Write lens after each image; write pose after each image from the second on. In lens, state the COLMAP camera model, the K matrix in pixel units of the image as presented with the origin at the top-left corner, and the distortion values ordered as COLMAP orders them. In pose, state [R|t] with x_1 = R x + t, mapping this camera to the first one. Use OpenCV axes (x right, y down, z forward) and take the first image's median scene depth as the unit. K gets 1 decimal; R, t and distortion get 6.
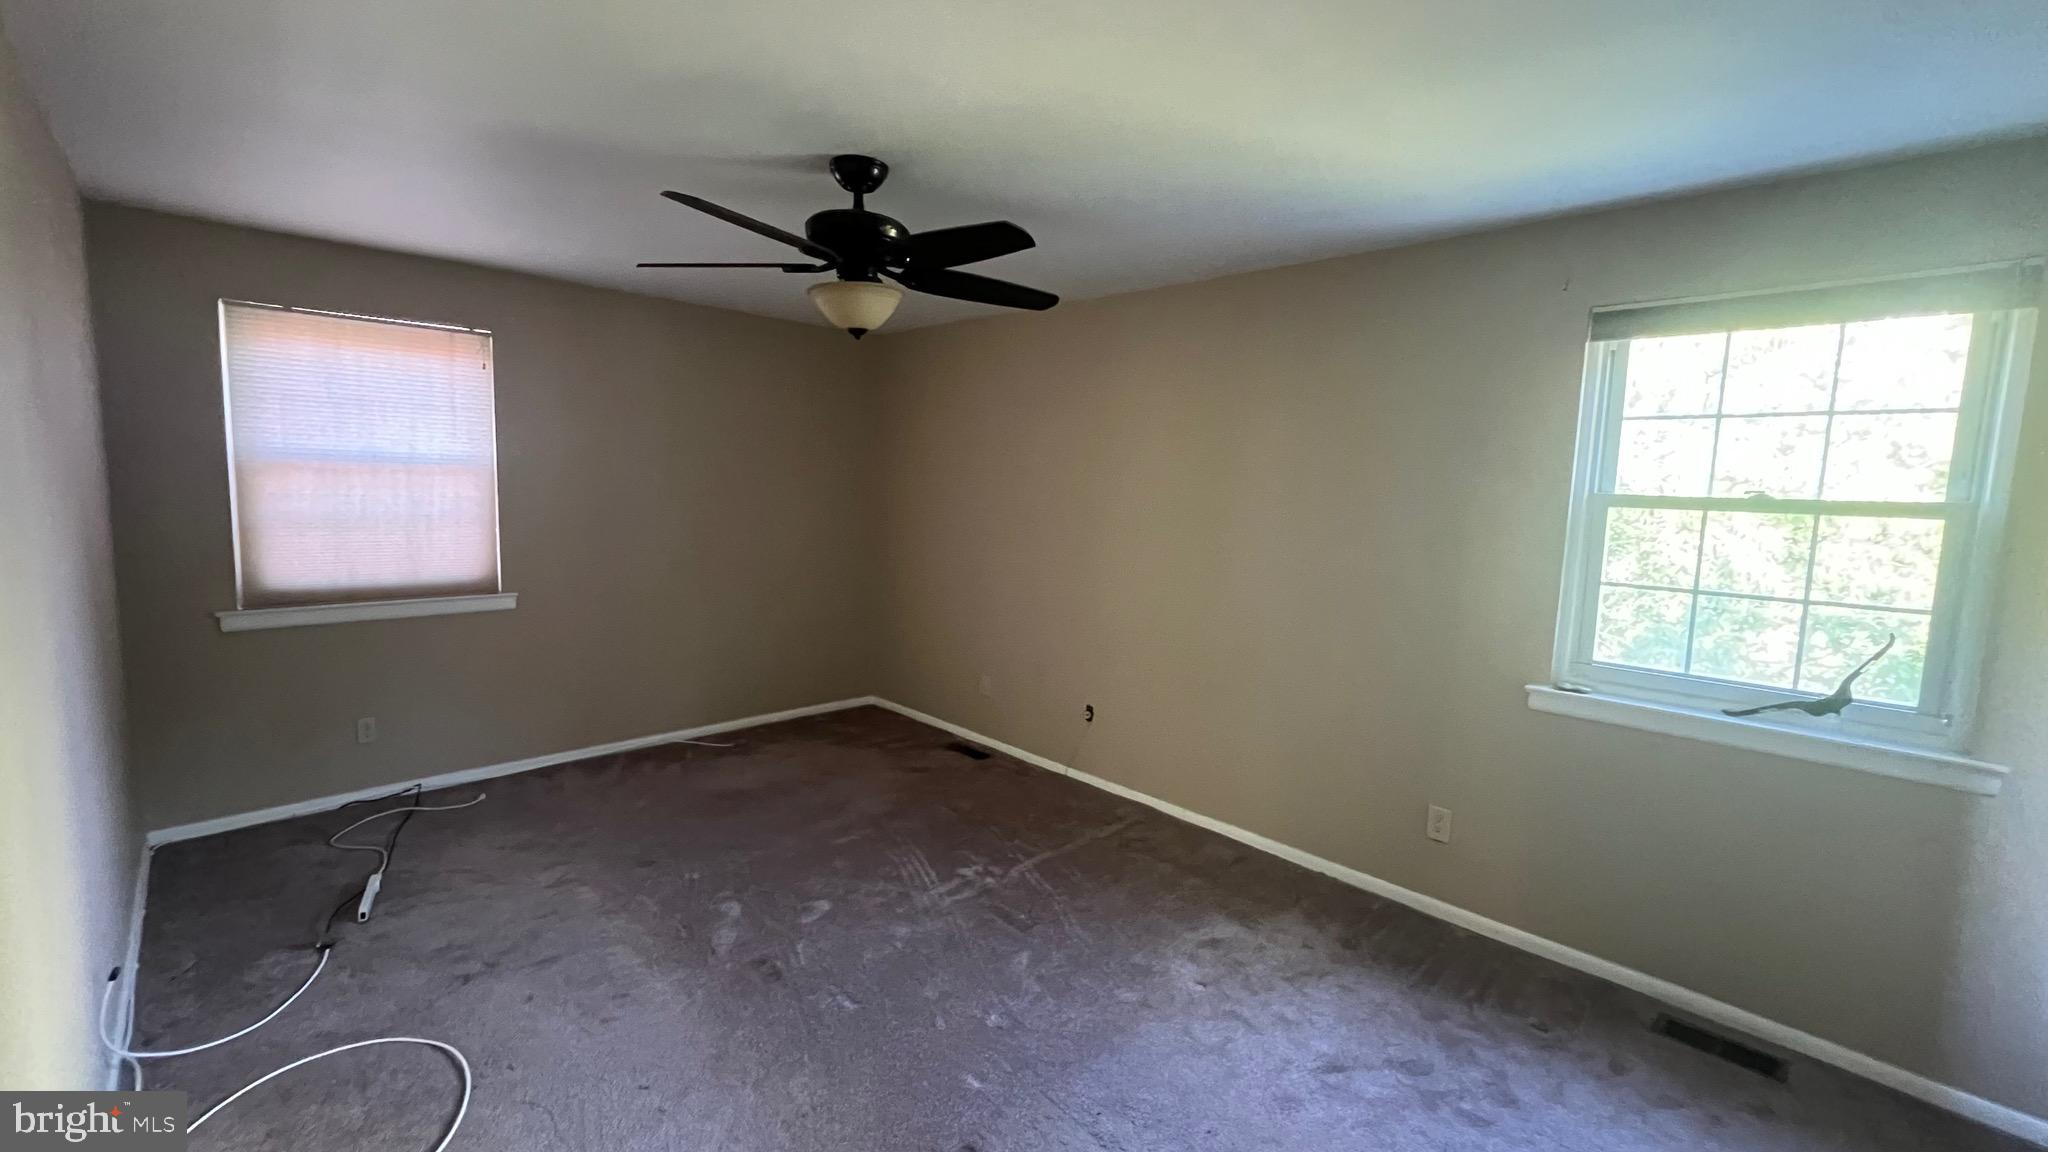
lens RADIAL K [[821.1, 0, 1022.3], [0, 821.1, 573.7], [0, 0, 1]] dist [0.000549, -0.000062]
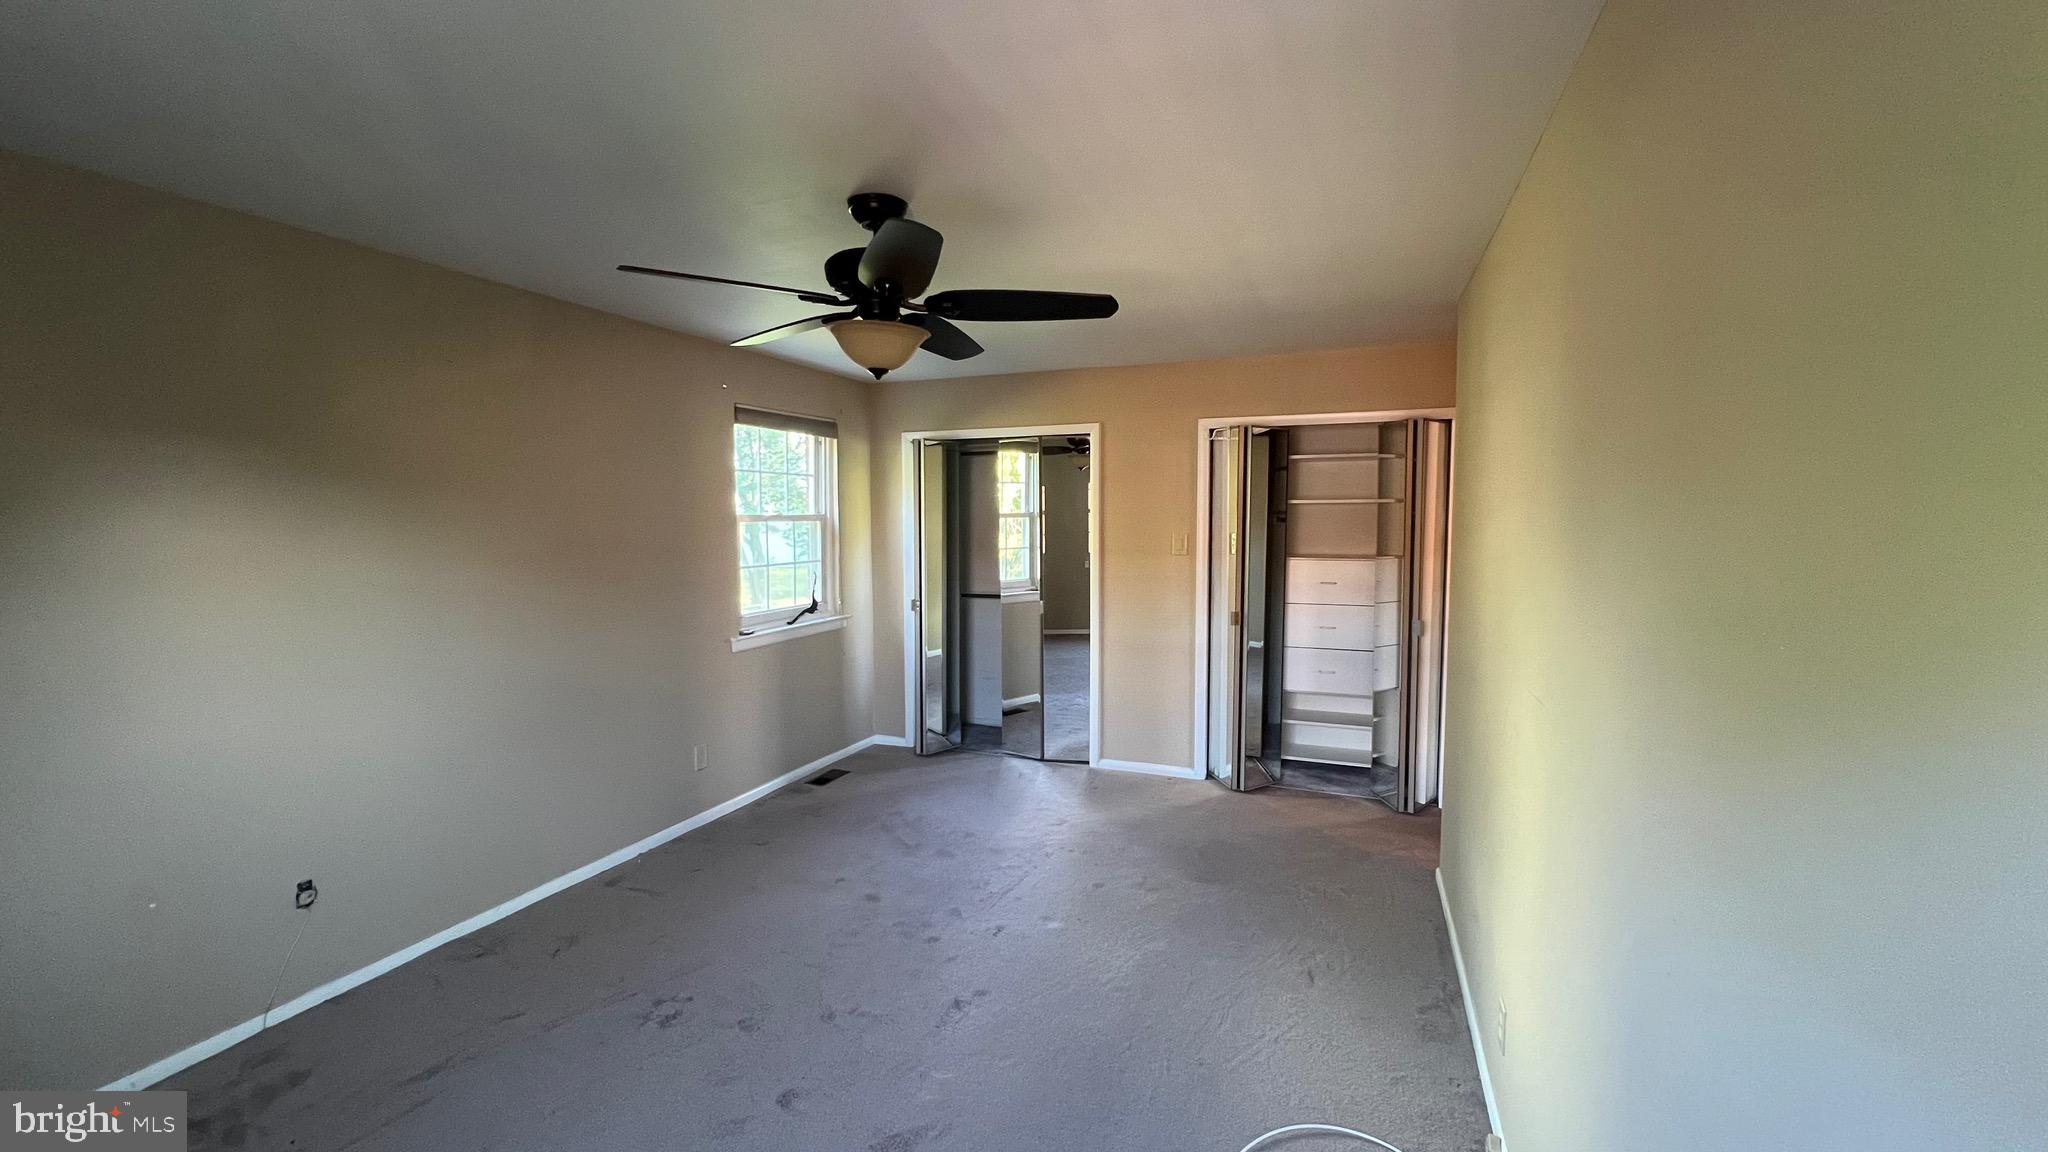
lens RADIAL K [[820.6, 0, 1020.7], [0, 820.6, 571.2], [0, 0, 1]] dist [-0.001255, -0.000236]
pose [[-0.394138, -0.095273, 0.914100, -0.678521], [0.090844, 0.985703, 0.141906, -0.108528], [-0.914551, 0.138971, -0.379848, 0.720037]]
